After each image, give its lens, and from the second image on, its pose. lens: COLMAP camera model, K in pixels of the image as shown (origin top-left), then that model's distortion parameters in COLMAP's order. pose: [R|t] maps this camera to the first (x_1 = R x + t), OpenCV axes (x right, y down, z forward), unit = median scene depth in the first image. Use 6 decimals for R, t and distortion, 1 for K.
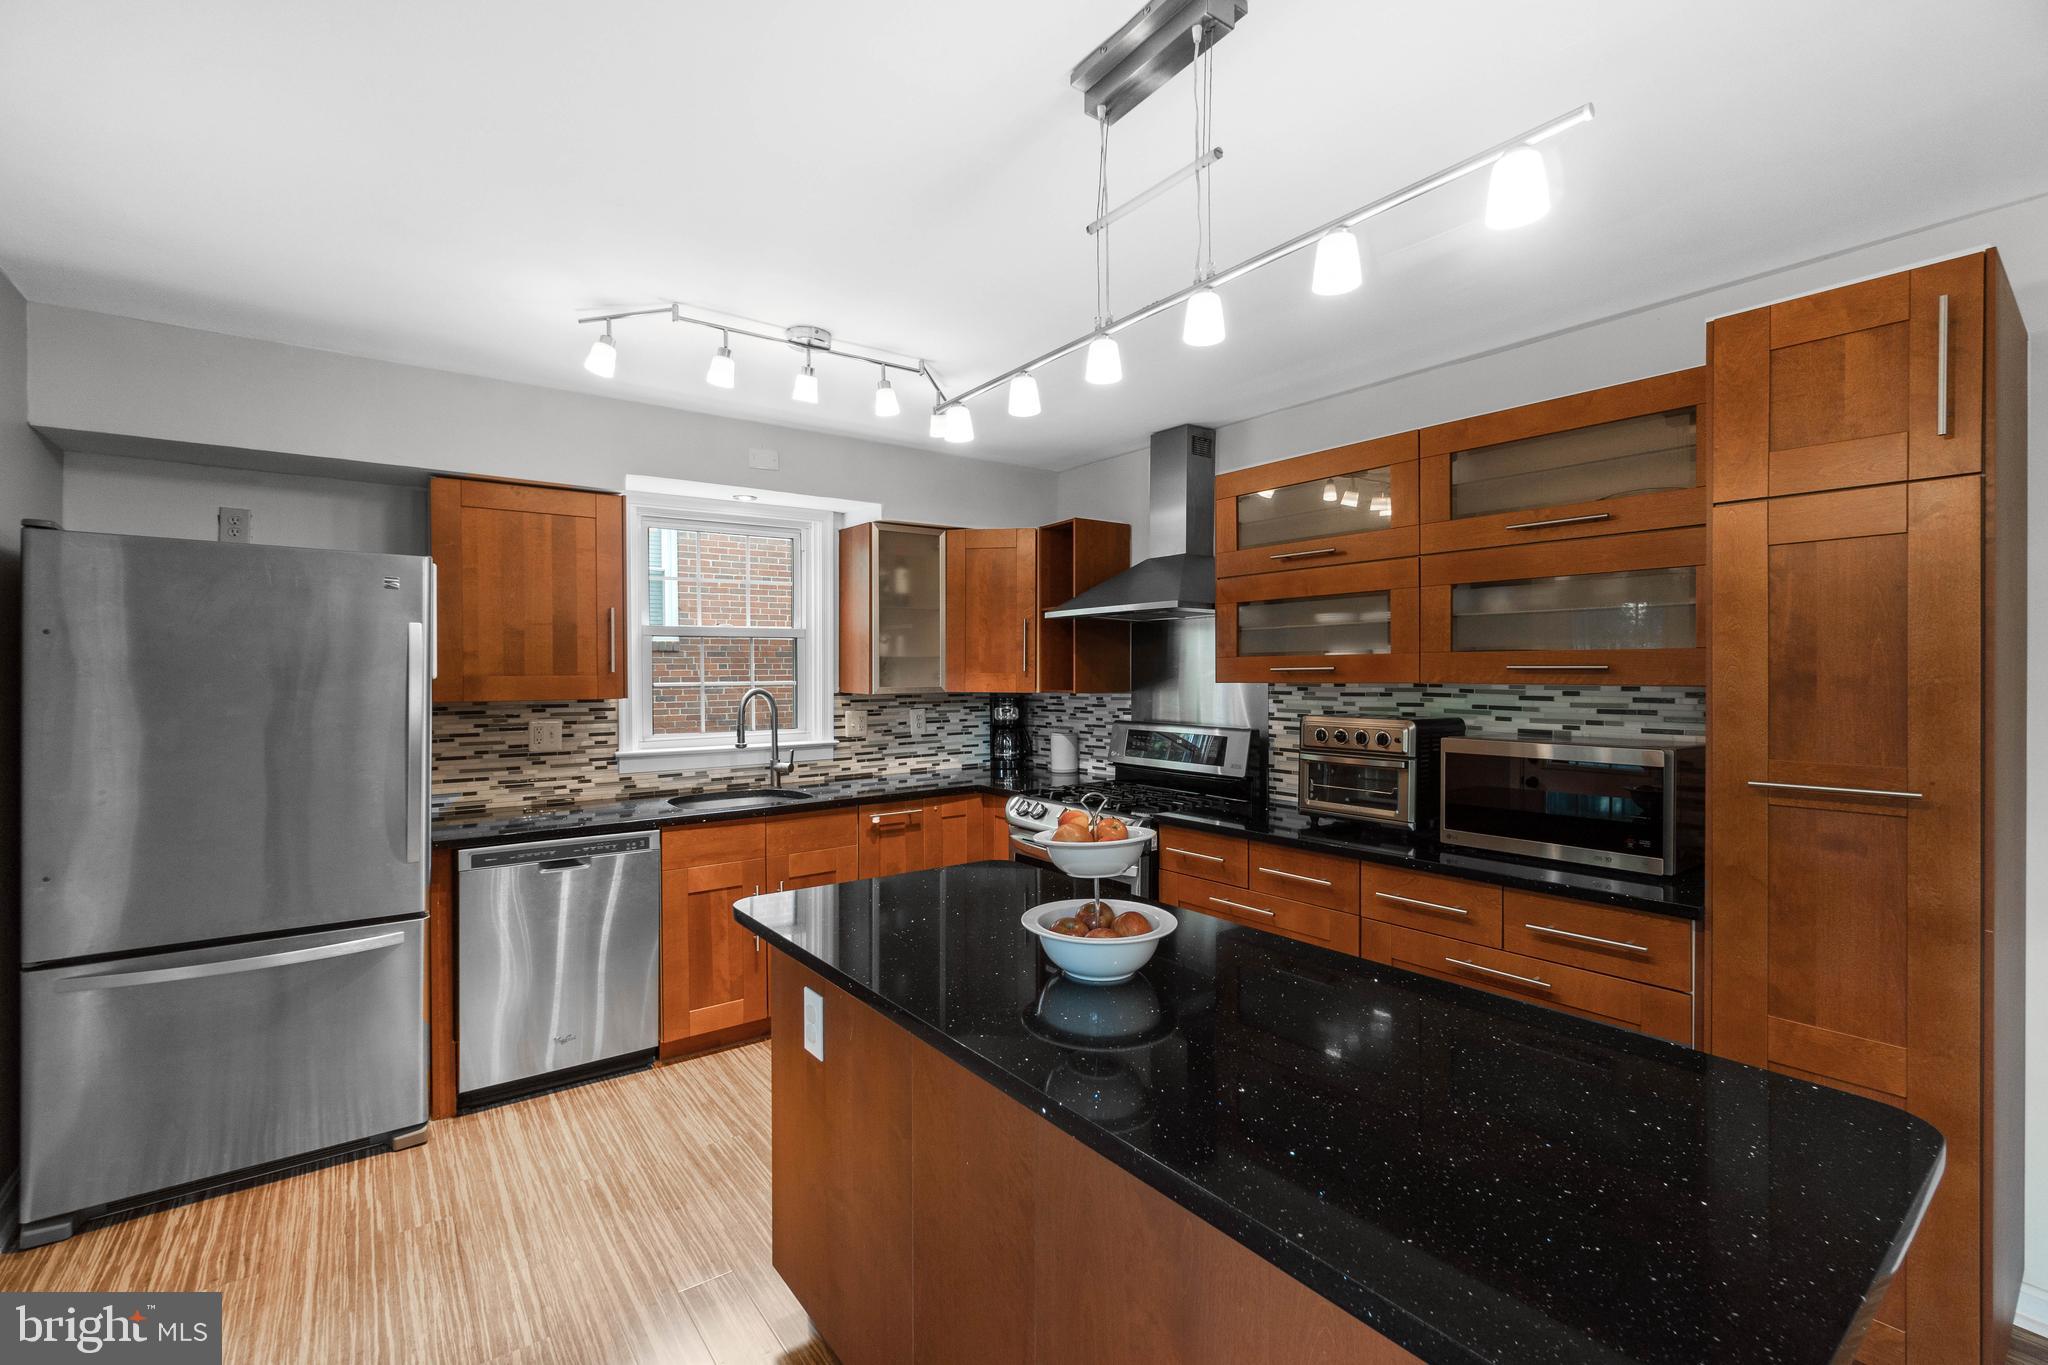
lens RADIAL K [[888.7, 0, 1025.4], [0, 888.7, 676.0], [0, 0, 1]] dist [-0.003066, 0.001079]
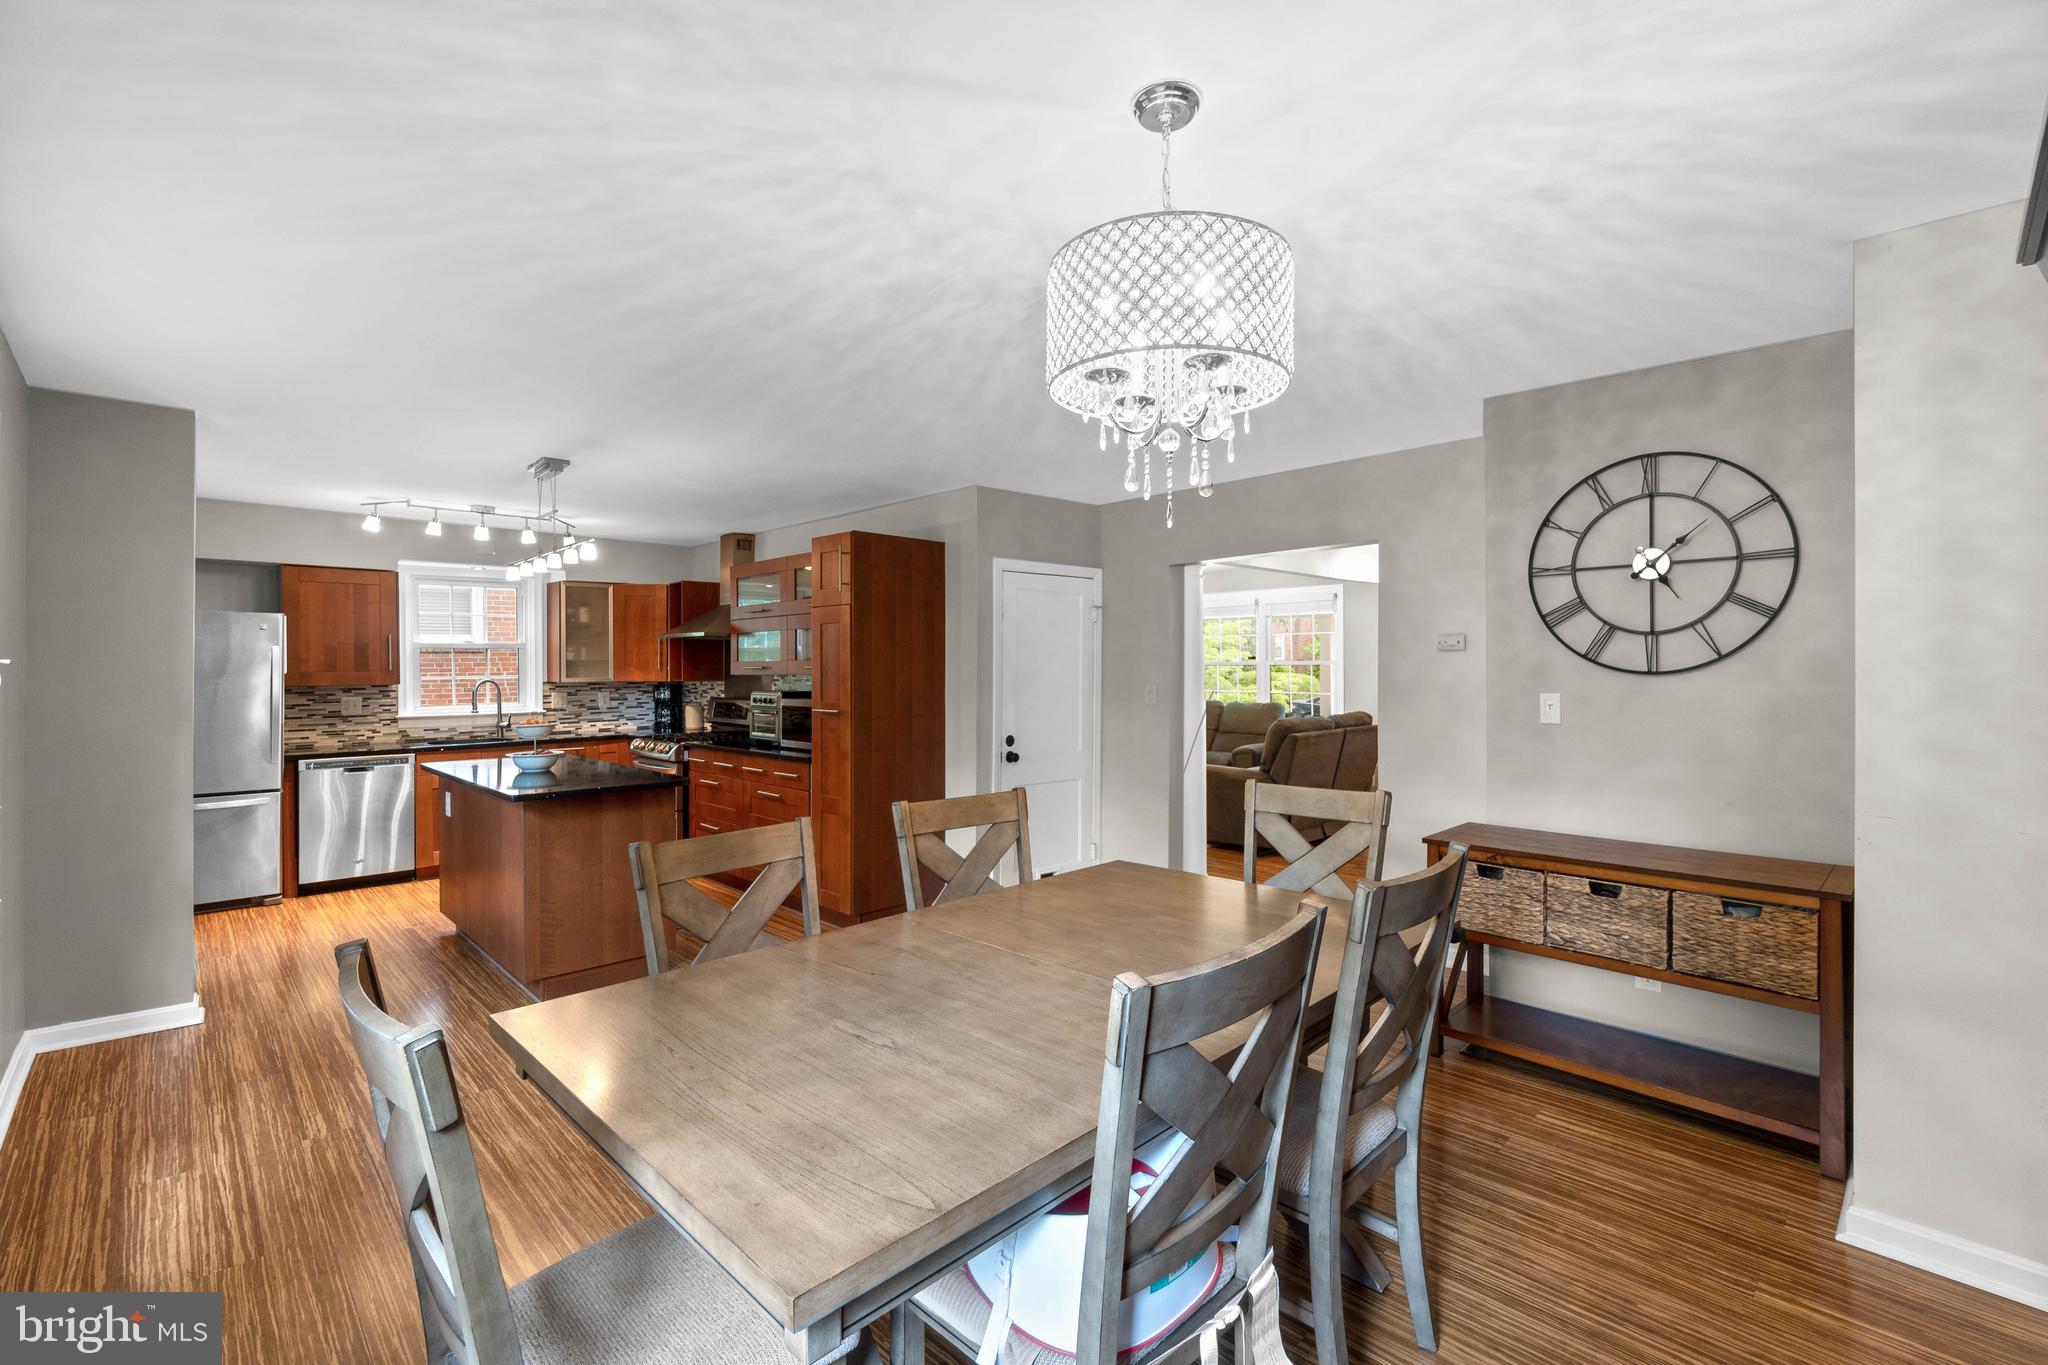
lens RADIAL K [[888.7, 0, 1026.8], [0, 888.7, 673.3], [0, 0, 1]] dist [-0.003066, 0.001079]
pose [[0.992251, -0.001916, 0.124233, 0.546698], [0.001534, 0.999994, 0.003171, -0.001088], [-0.124238, -0.002956, 0.992248, -0.875530]]
